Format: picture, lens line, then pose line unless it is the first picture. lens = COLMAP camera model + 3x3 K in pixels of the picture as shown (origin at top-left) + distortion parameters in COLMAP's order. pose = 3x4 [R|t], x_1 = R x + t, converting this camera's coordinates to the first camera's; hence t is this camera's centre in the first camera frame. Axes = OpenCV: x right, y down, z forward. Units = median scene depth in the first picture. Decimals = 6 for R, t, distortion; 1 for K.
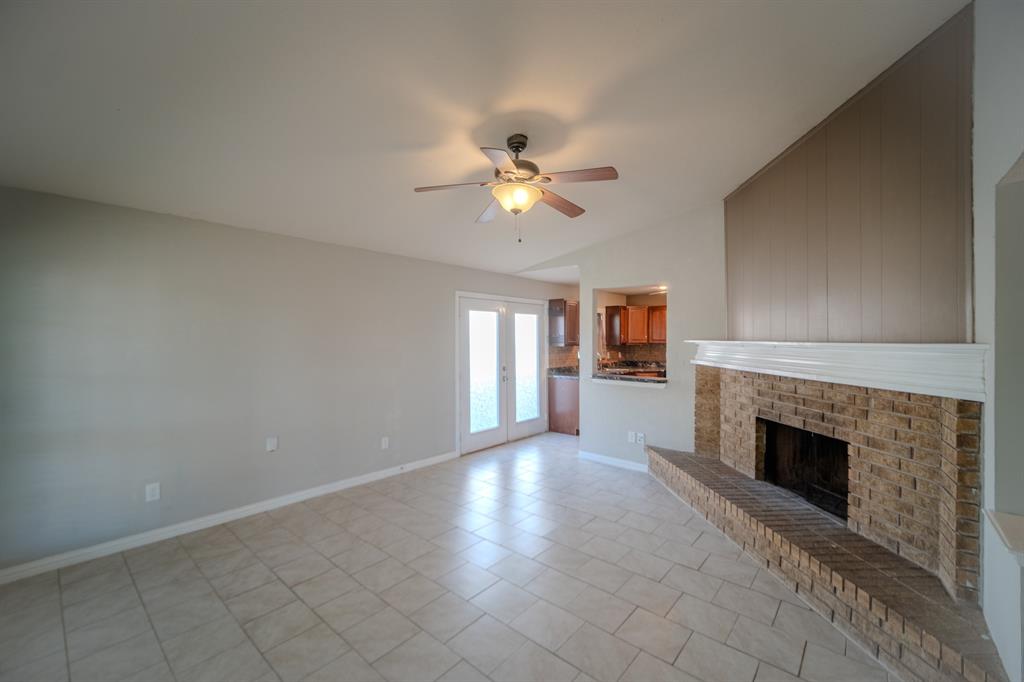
lens RADIAL K [[414.5, 0, 512.0], [0, 414.5, 341.0], [0, 0, 1]] dist [-0.000526, -0.000118]
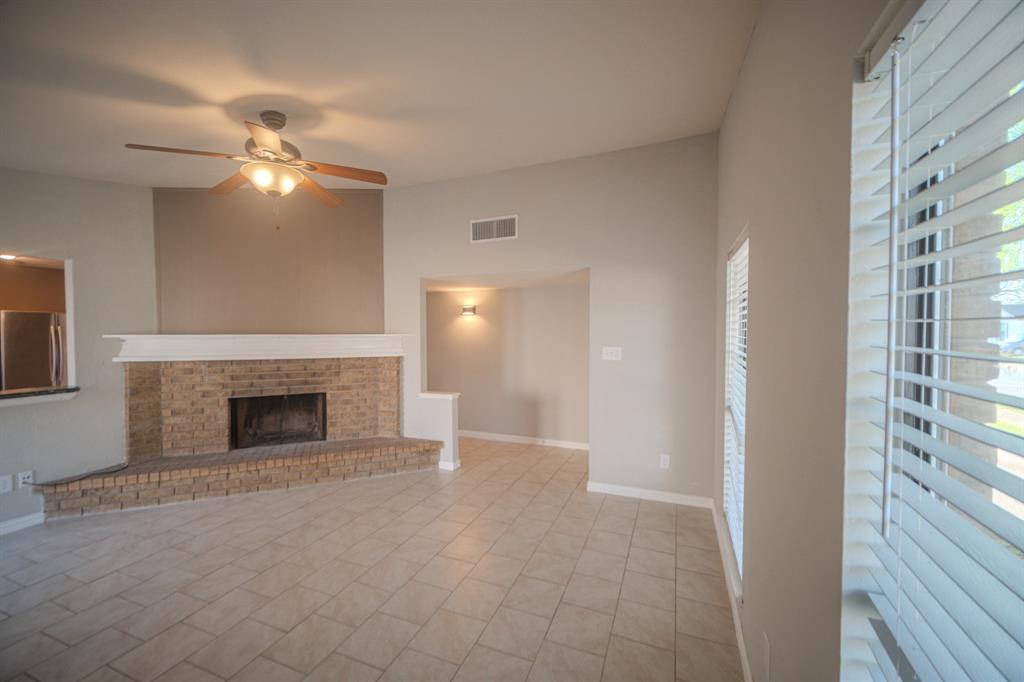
lens RADIAL K [[408.5, 0, 512.0], [0, 408.5, 341.0], [0, 0, 1]] dist [0.001196, -0.000297]
pose [[-0.322161, -0.021114, 0.946450, -0.785371], [0.009482, 0.999629, 0.025528, -0.003642], [-0.946638, 0.017199, -0.321841, 0.612399]]
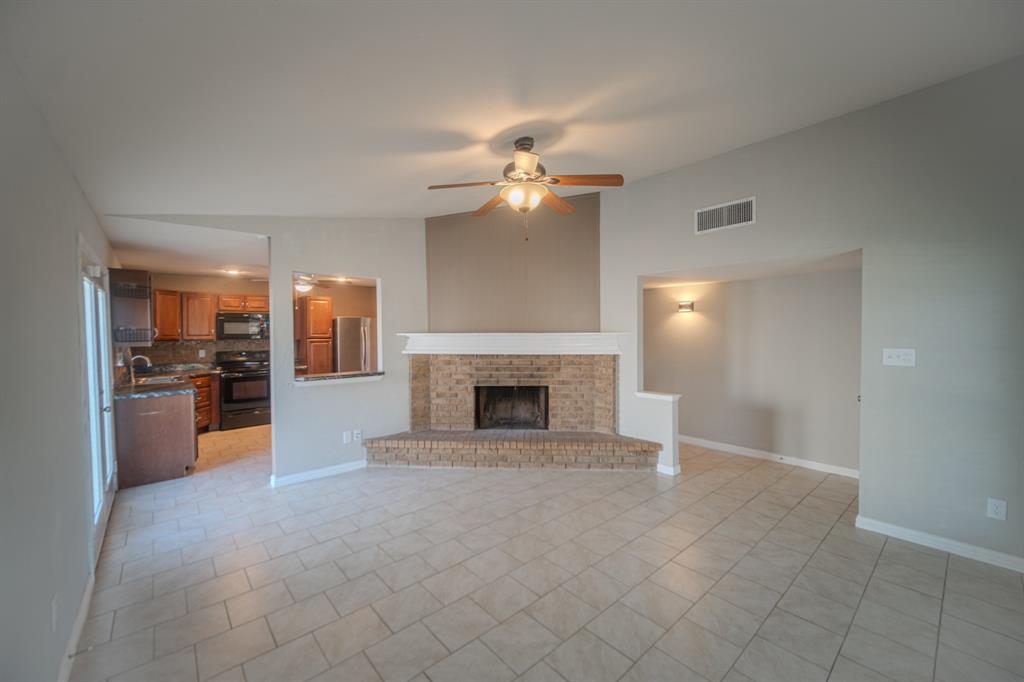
lens RADIAL K [[408.5, 0, 512.0], [0, 408.5, 341.0], [0, 0, 1]] dist [0.001196, -0.000297]
pose [[0.137462, -0.025439, 0.990180, -0.786535], [0.013566, 0.999625, 0.023799, -0.004276], [-0.990414, 0.010161, 0.137755, 0.684435]]
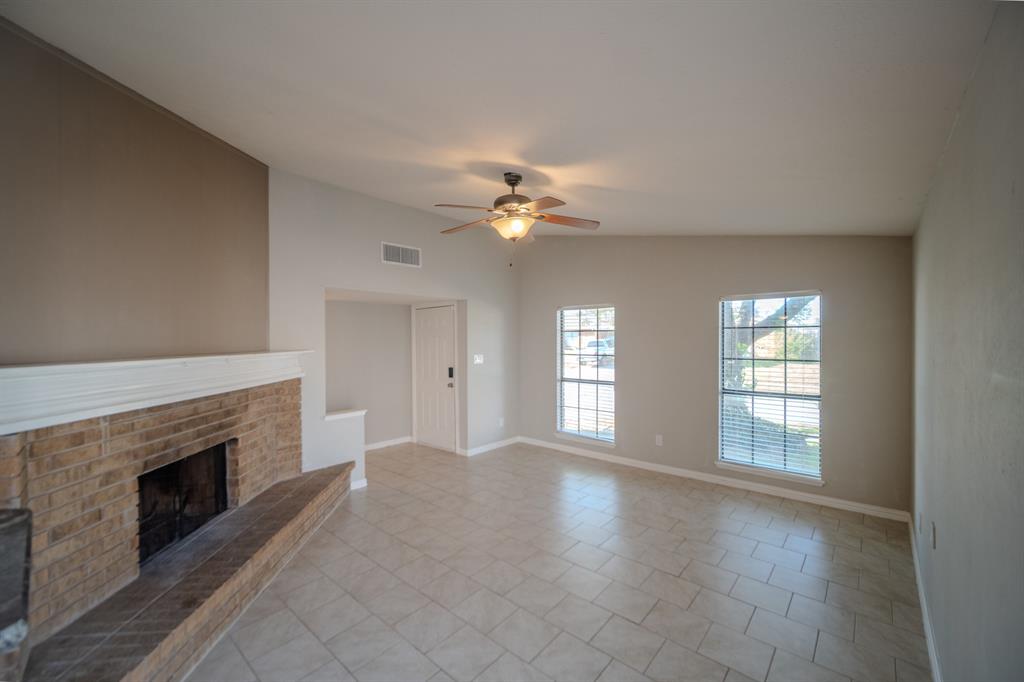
lens RADIAL K [[414.5, 0, 512.0], [0, 414.5, 341.0], [0, 0, 1]] dist [-0.000526, -0.000118]
pose [[-0.999982, 0.005320, 0.002703, 0.010230], [0.005355, 0.999897, 0.013302, -0.033110], [-0.002632, 0.013317, -0.999908, 1.654293]]
